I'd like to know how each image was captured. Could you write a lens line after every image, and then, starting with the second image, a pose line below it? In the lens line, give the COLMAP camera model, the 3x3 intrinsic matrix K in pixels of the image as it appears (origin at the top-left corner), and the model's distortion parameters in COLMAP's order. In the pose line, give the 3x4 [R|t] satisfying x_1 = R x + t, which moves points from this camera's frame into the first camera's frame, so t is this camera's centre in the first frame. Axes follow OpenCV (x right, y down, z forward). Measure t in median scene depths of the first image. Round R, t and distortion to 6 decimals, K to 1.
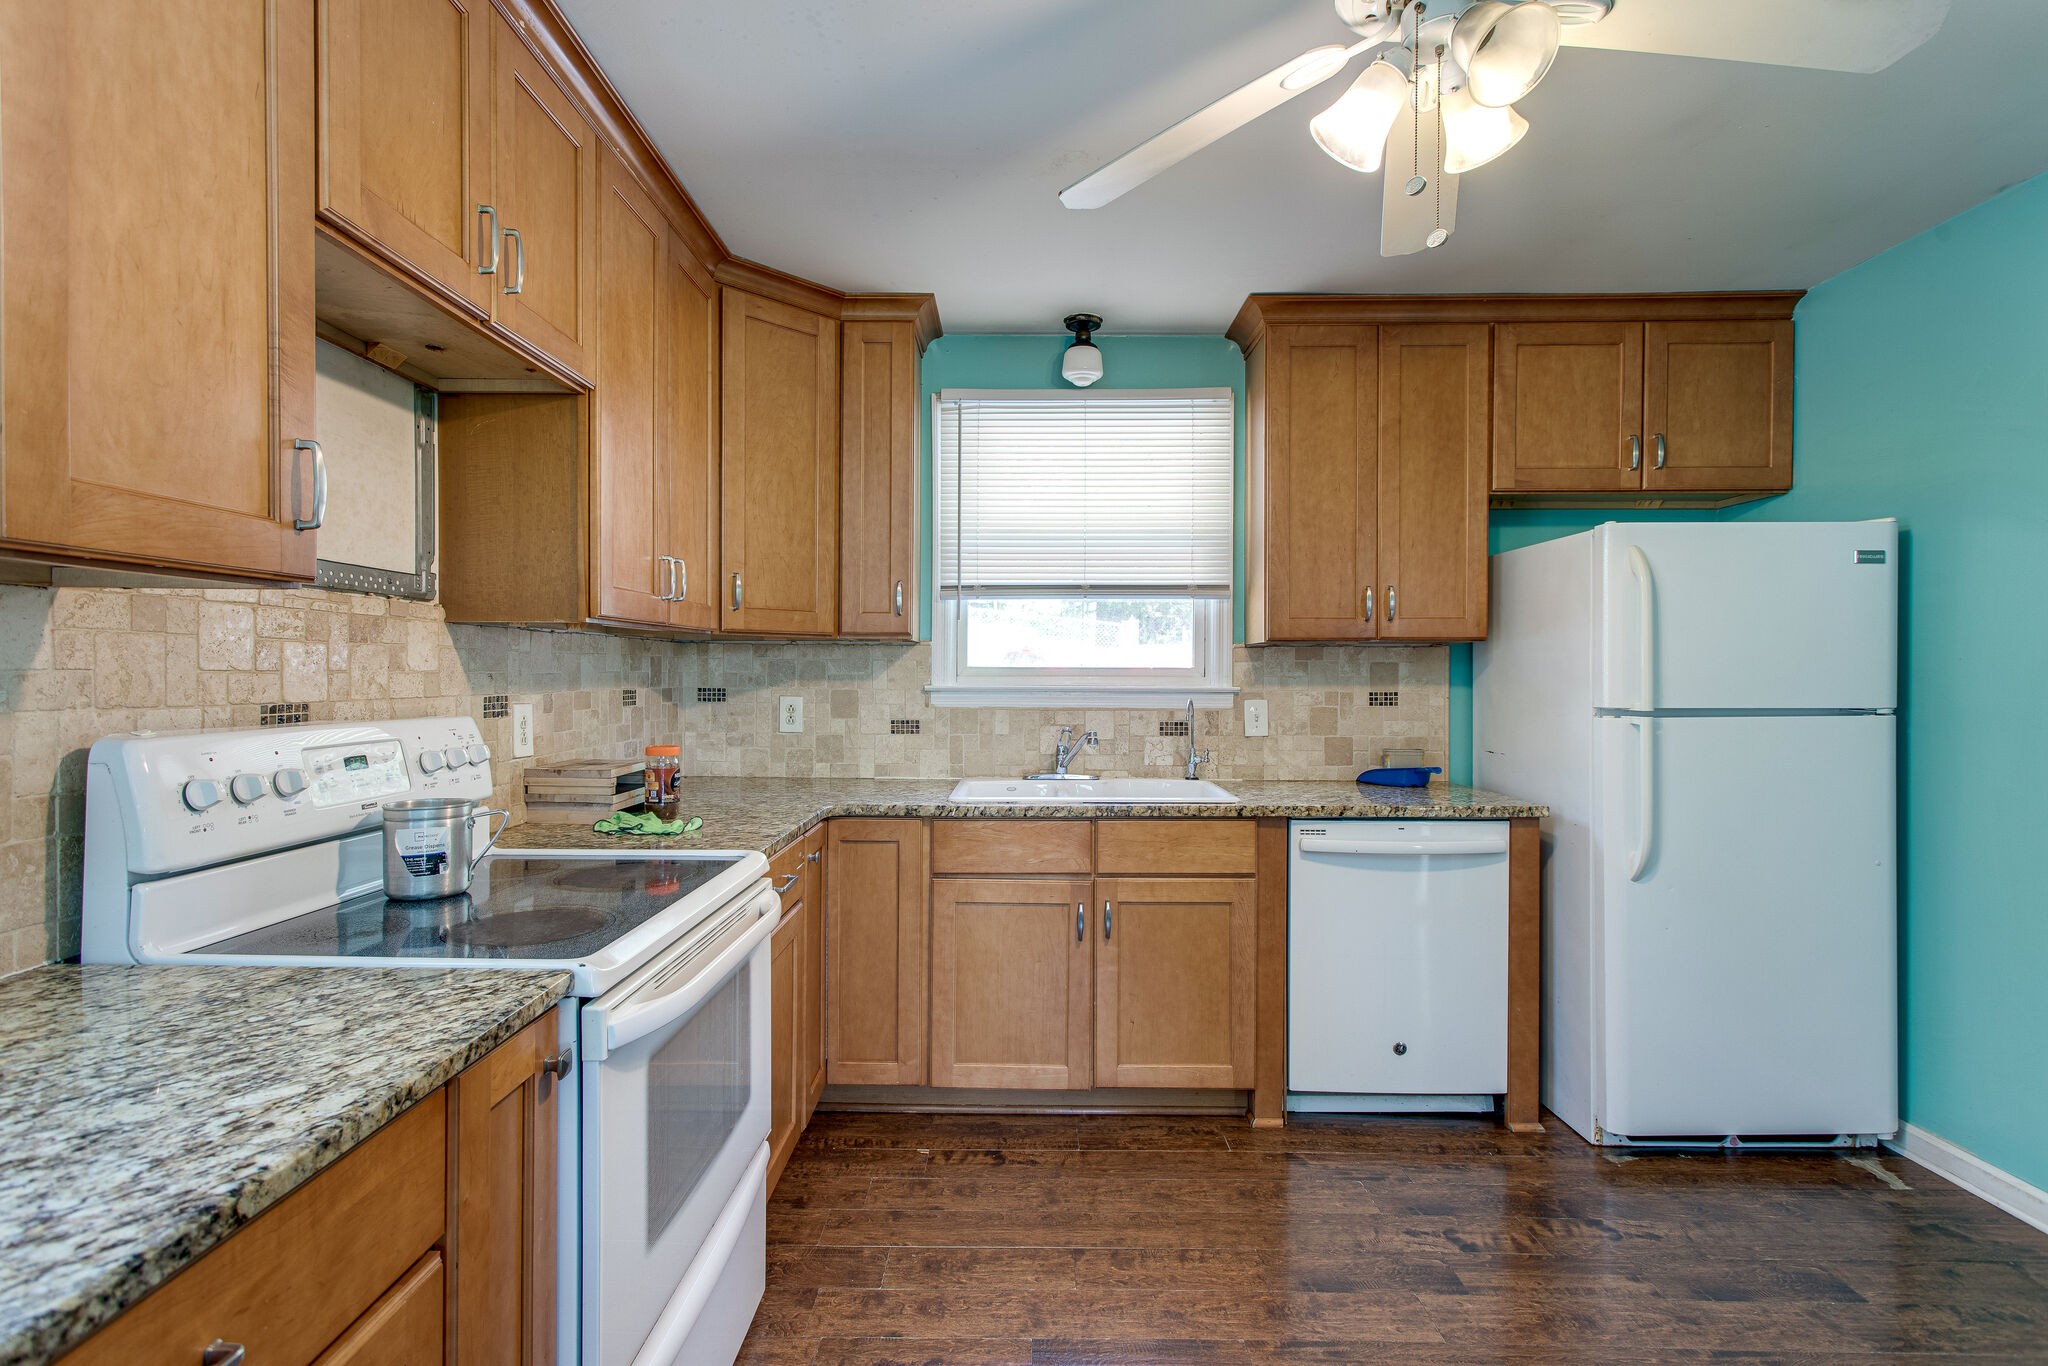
lens RADIAL K [[962.2, 0, 1011.4], [0, 962.2, 684.4], [0, 0, 1]] dist [0.002037, 0.001416]
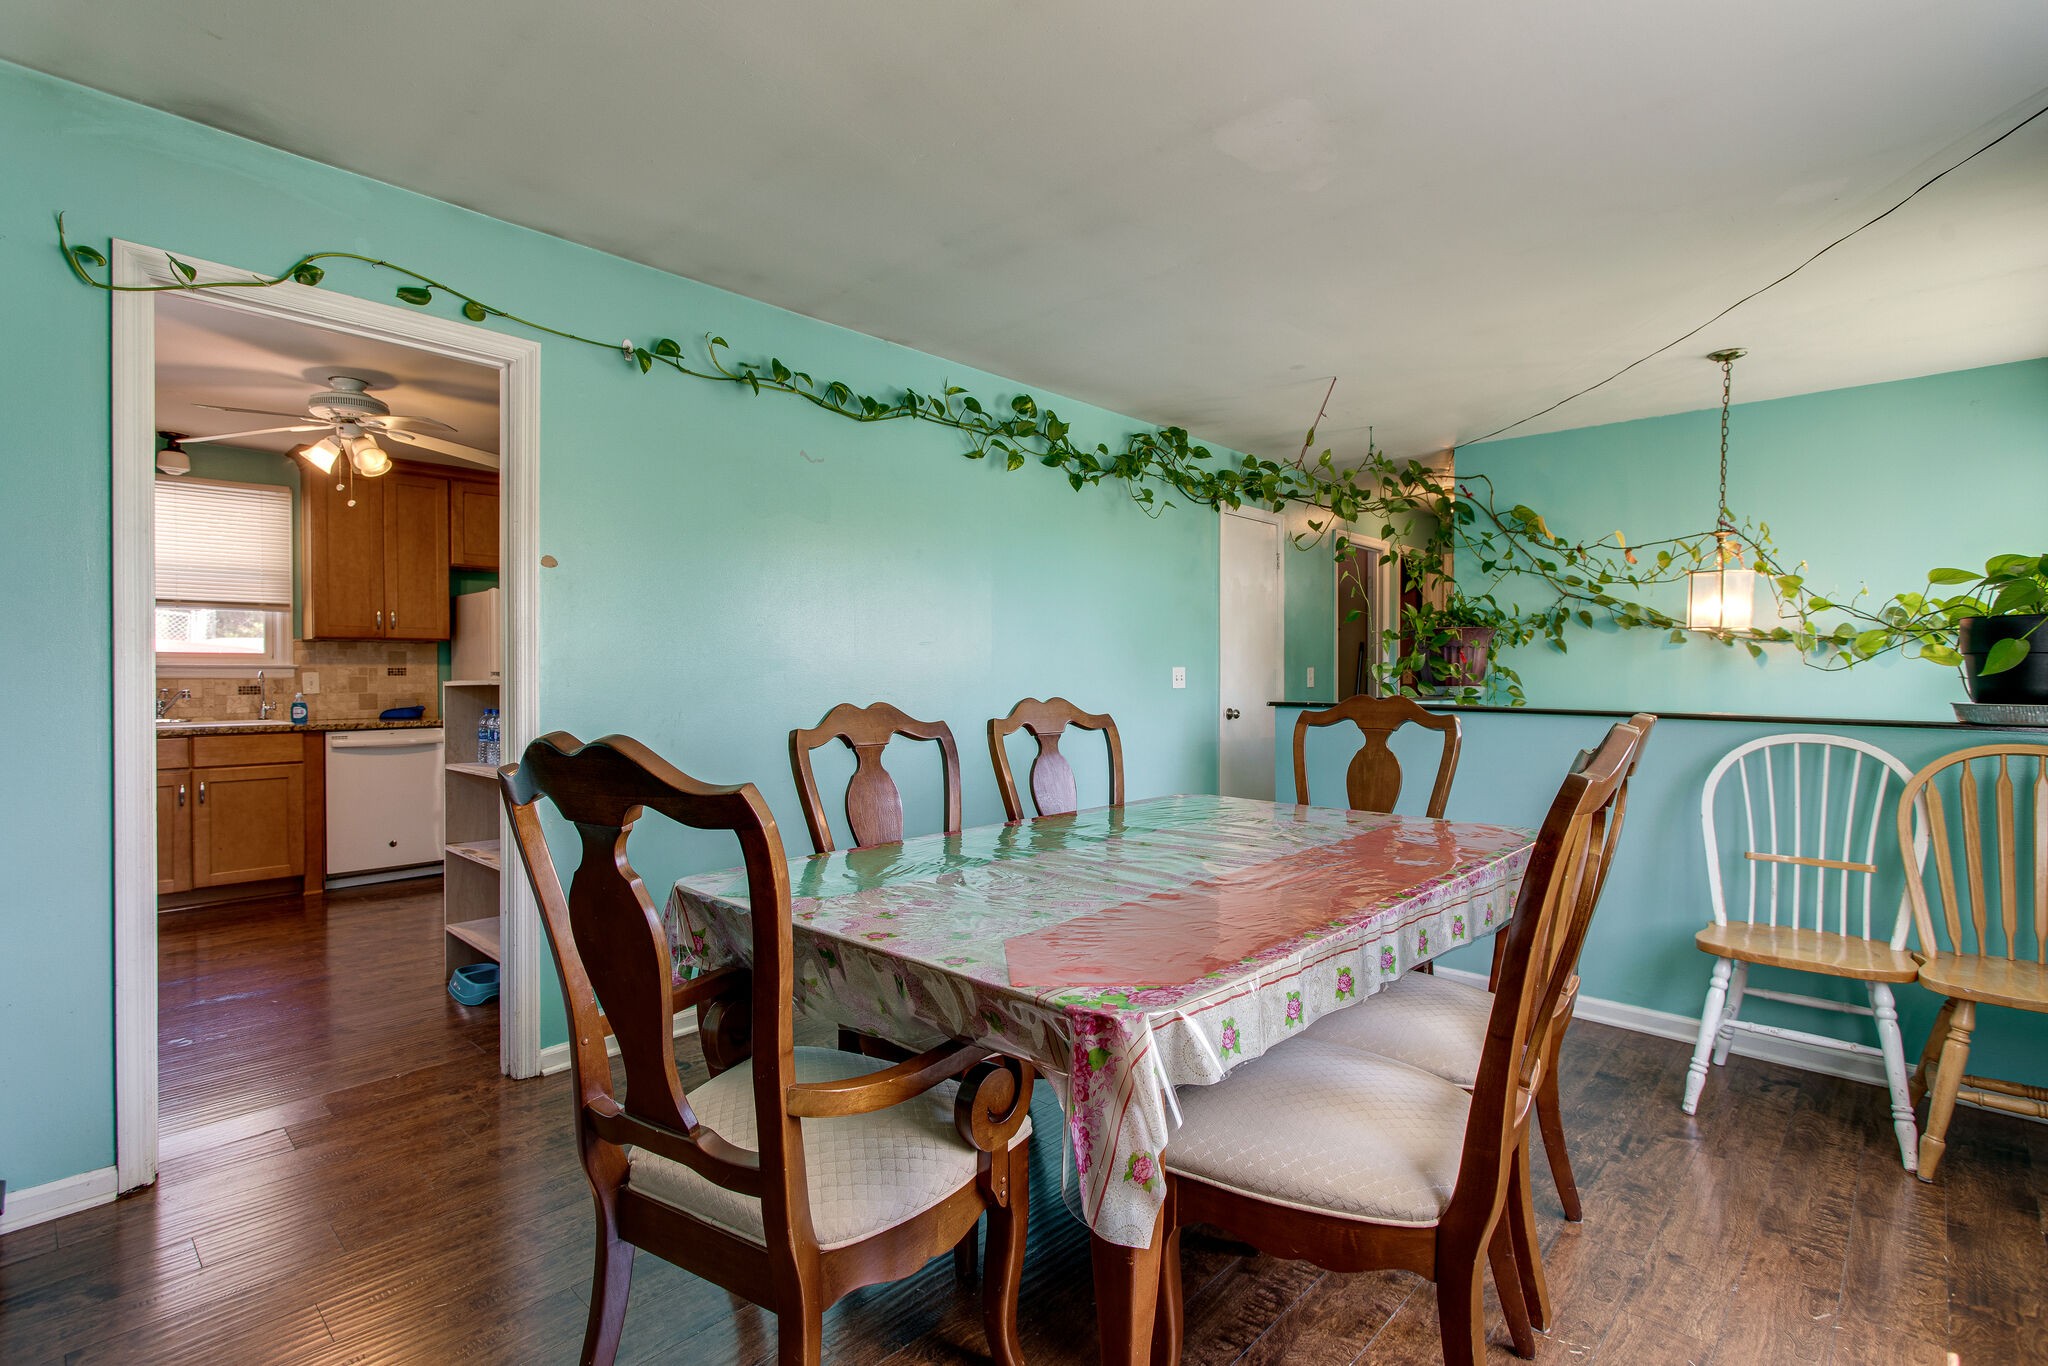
lens RADIAL K [[962.2, 0, 1008.0], [0, 962.2, 685.0], [0, 0, 1]] dist [0.002037, 0.001416]
pose [[0.683308, -0.010862, 0.730049, -0.176560], [0.012210, 0.999920, 0.003449, 0.057044], [-0.730028, 0.006557, 0.683386, -1.276209]]
